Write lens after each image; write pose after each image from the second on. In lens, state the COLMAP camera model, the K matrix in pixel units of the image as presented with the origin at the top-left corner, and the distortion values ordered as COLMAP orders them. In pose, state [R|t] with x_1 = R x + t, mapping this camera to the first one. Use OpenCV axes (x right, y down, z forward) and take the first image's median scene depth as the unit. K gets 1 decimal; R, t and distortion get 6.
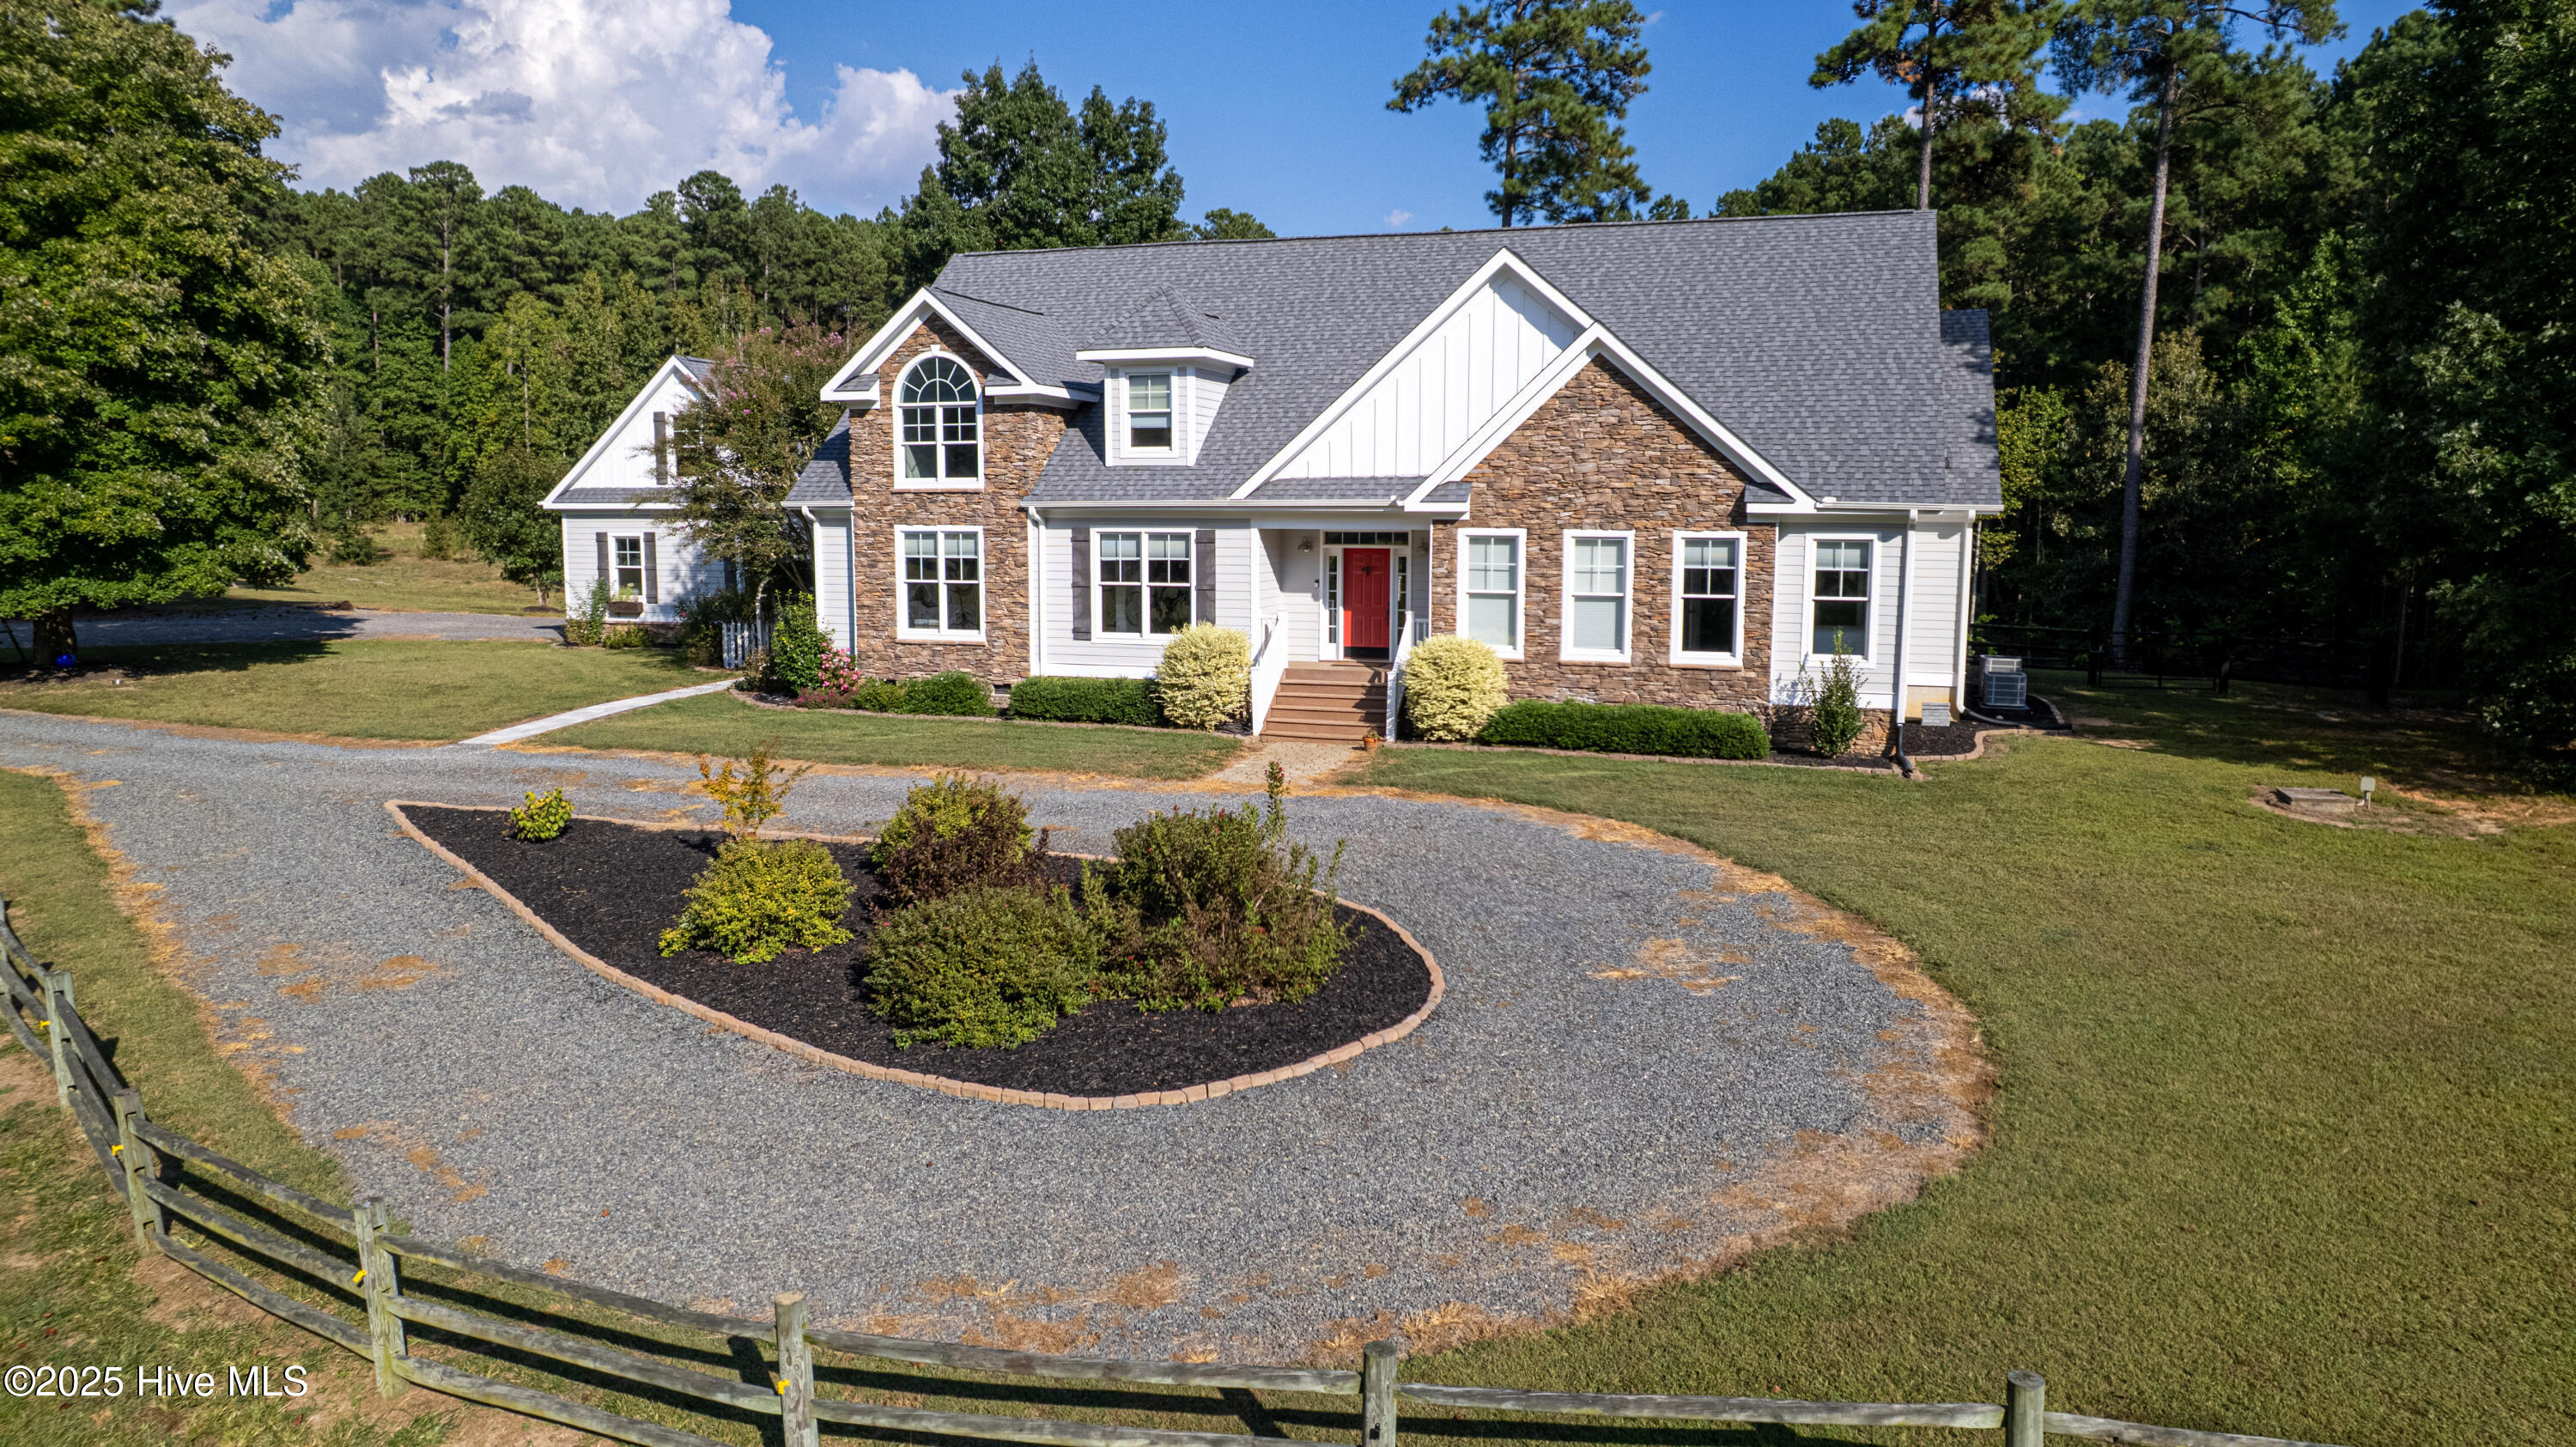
lens RADIAL K [[1652.1, 0, 1303.6], [0, 1652.1, 719.8], [0, 0, 1]] dist [-0.071906, 0.065075]
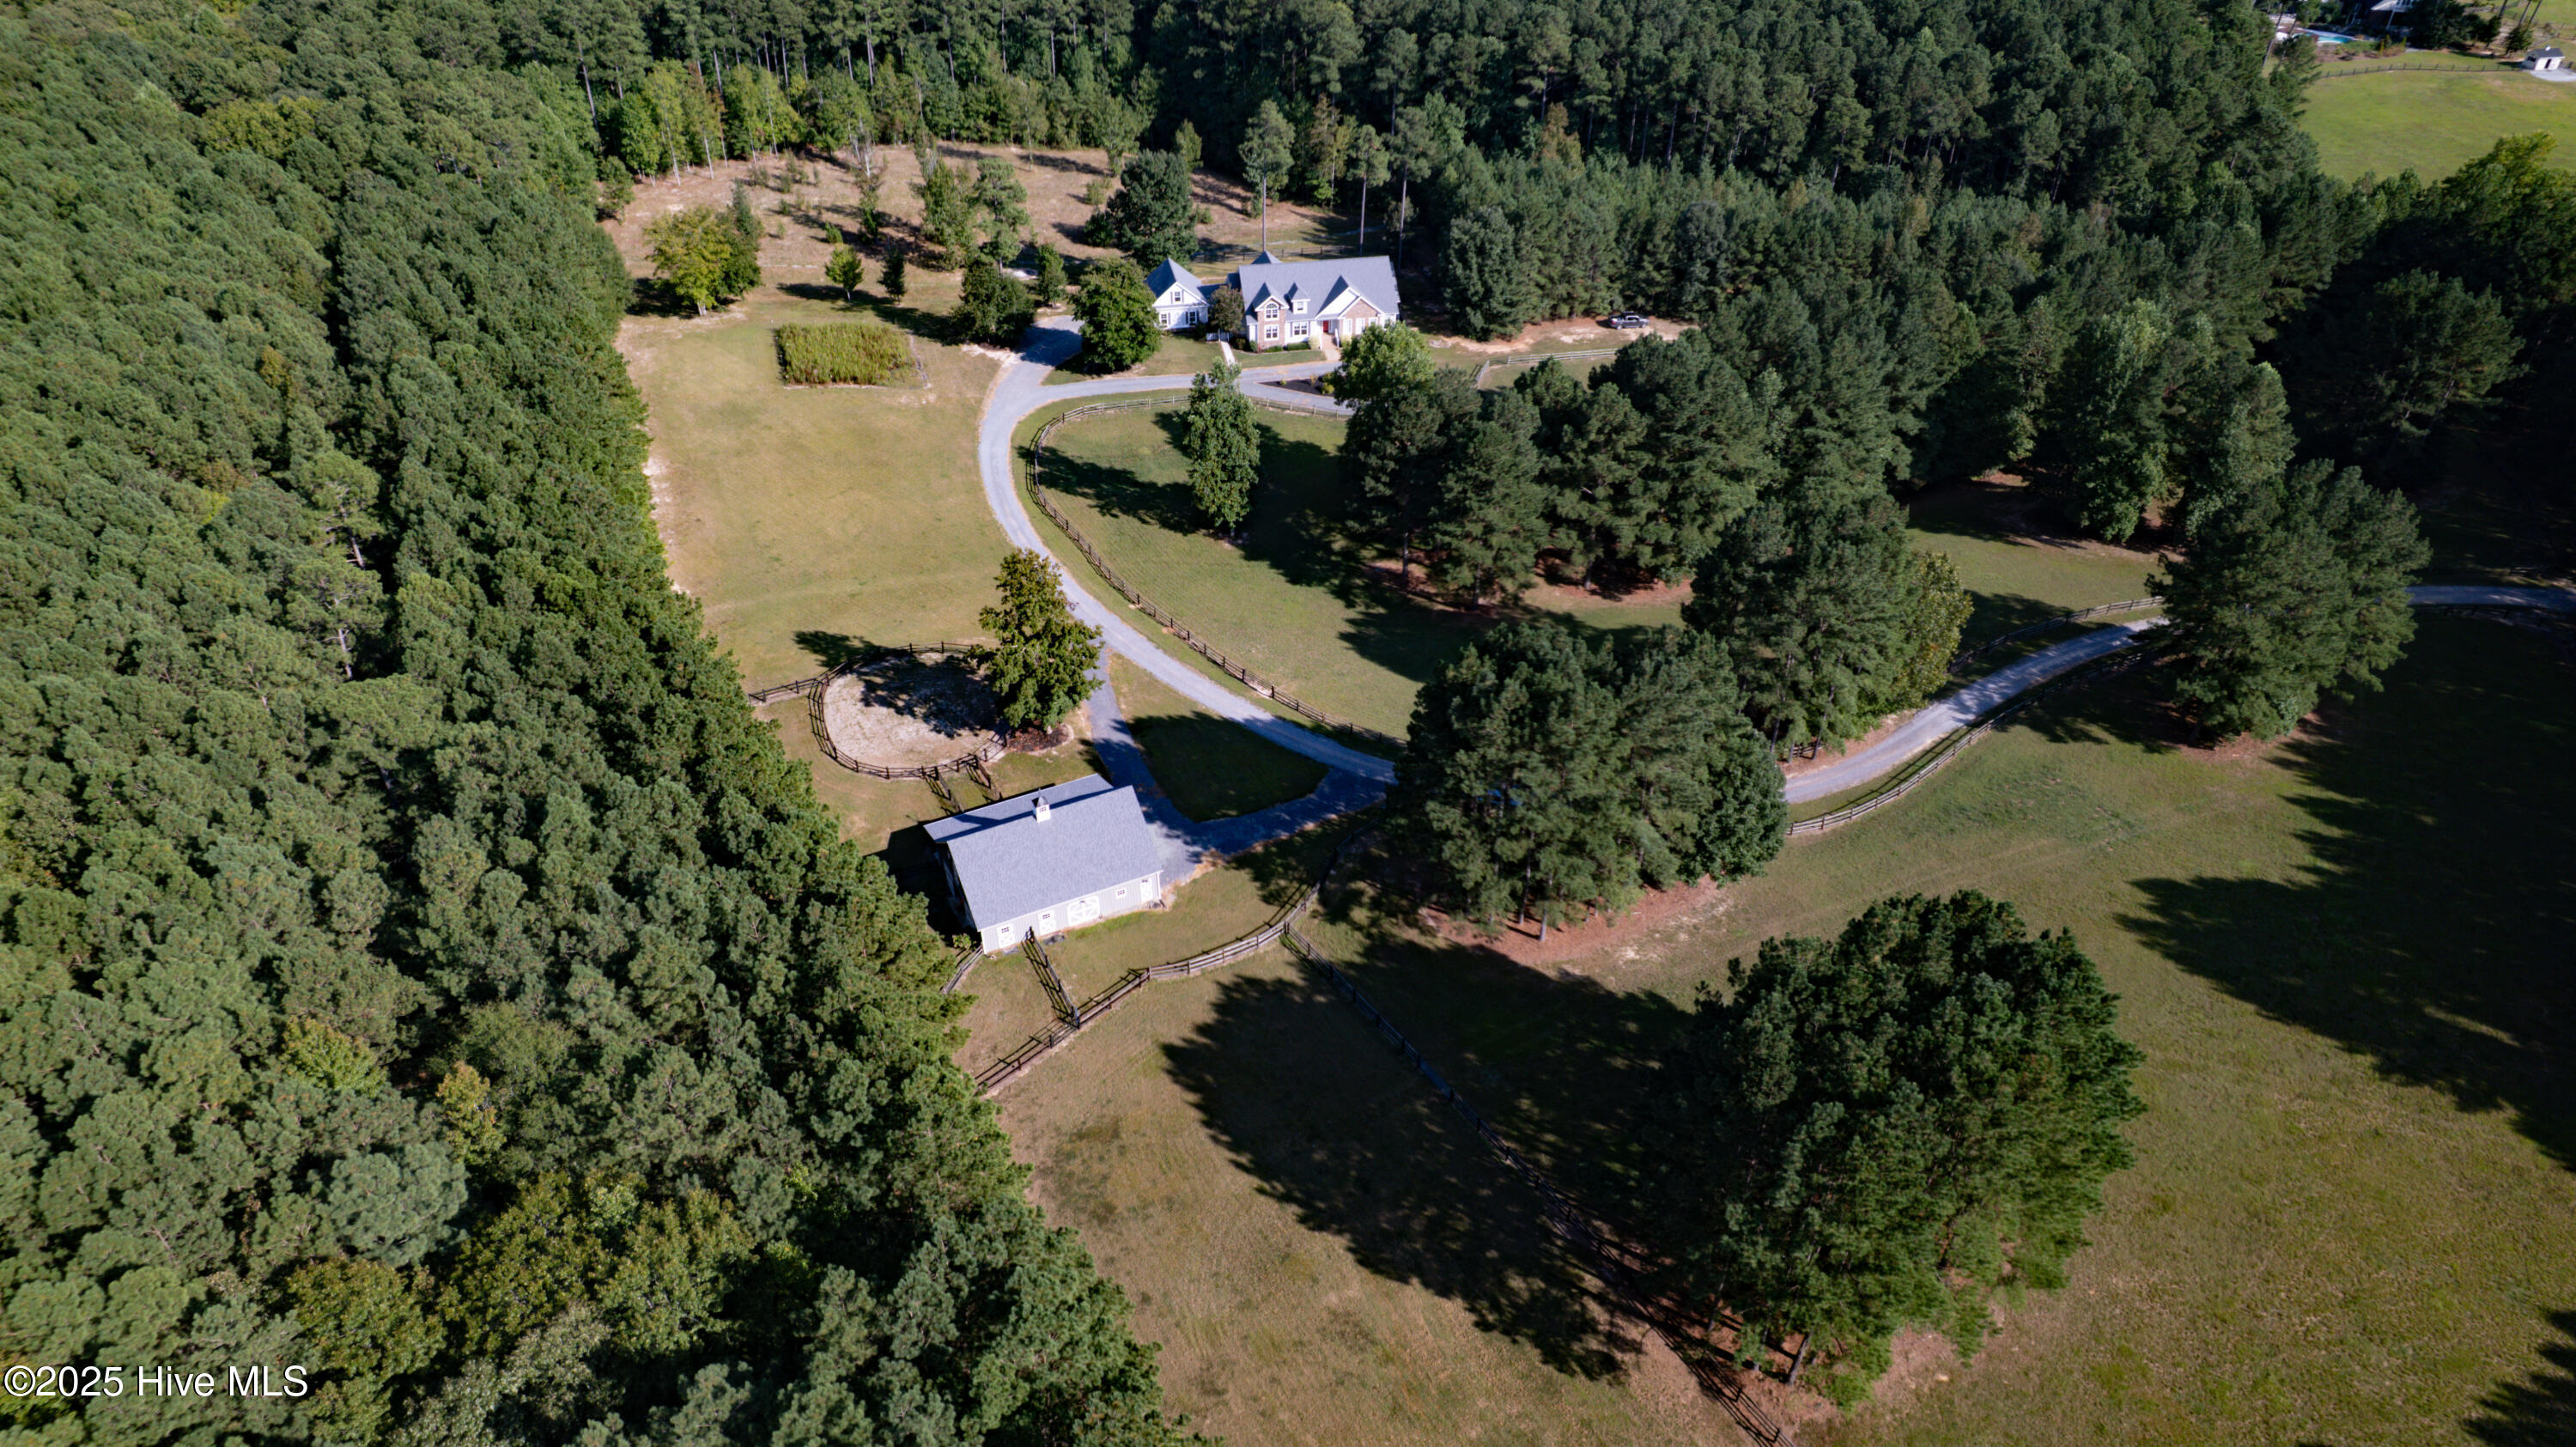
lens RADIAL K [[1652.1, 0, 1303.6], [0, 1652.1, 719.8], [0, 0, 1]] dist [-0.071906, 0.065075]
pose [[0.872153, -0.301589, 0.385219, -3.452327], [0.072153, 0.858074, 0.508432, -2.329789], [-0.483884, -0.415636, 0.770132, -5.421704]]
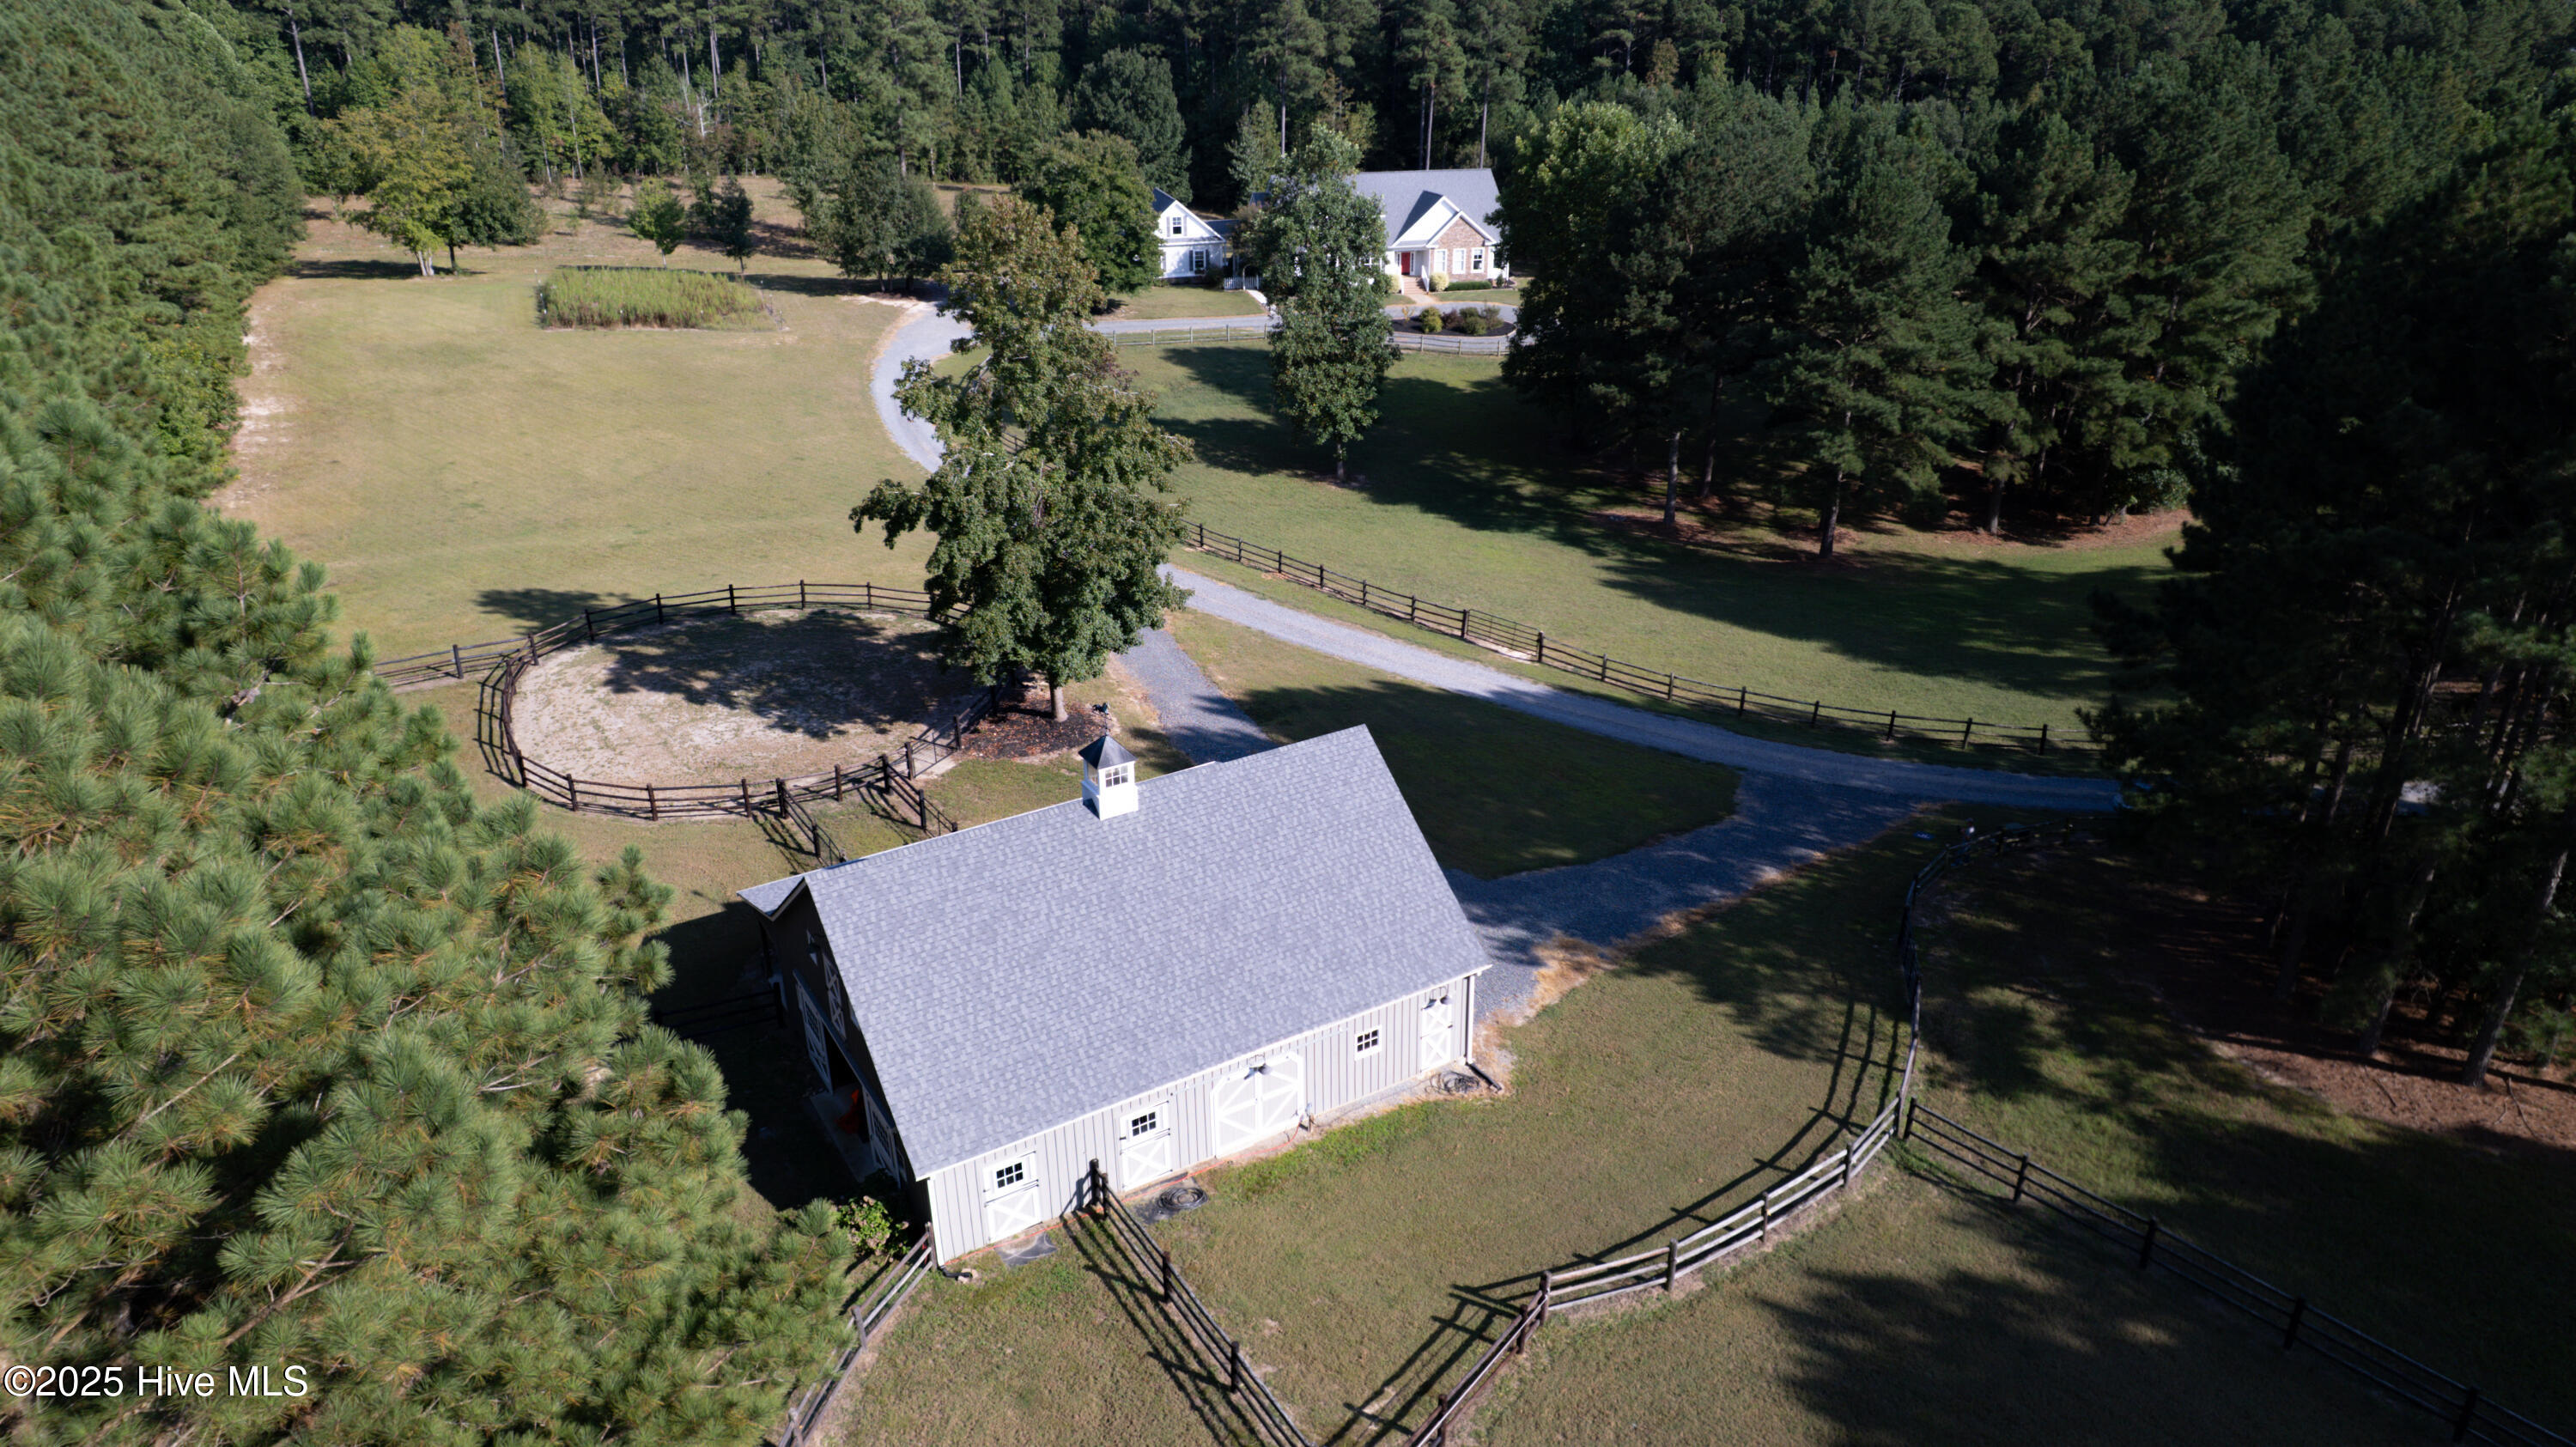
lens RADIAL K [[1652.1, 0, 1303.6], [0, 1652.1, 719.8], [0, 0, 1]] dist [-0.071906, 0.065075]
pose [[0.826553, -0.254452, 0.502061, -2.997892], [0.081815, 0.936823, 0.340102, -0.484196], [-0.556882, -0.240036, 0.795151, -3.026064]]
